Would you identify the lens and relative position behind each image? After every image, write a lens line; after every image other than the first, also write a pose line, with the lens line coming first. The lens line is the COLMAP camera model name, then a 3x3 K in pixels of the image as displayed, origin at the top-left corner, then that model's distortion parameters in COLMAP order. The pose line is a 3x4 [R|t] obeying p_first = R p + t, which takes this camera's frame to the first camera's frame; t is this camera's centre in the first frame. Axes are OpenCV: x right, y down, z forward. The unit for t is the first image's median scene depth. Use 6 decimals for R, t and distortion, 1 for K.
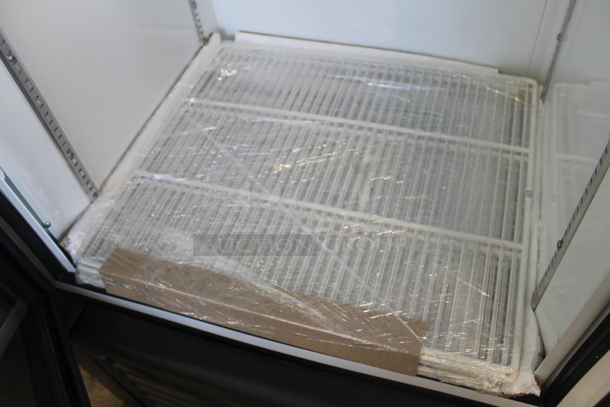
lens RADIAL K [[511.2, 0, 304.5], [0, 511.2, 179.6], [0, 0, 1]] dist [-0.120207, 0.005819]
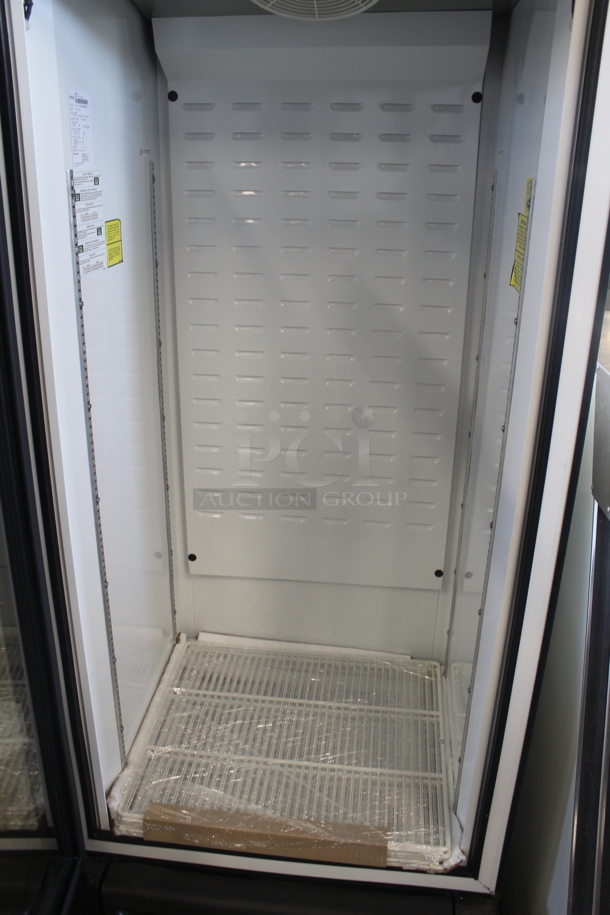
lens RADIAL K [[766.8, 0, 305.0], [0, 766.8, 457.5], [0, 0, 1]] dist [-0.120207, 0.005819]
pose [[0.970963, 0.032118, 0.237064, -0.435797], [0.077927, 0.894436, -0.440353, 0.199829], [-0.226182, 0.446040, 0.865962, -1.056868]]
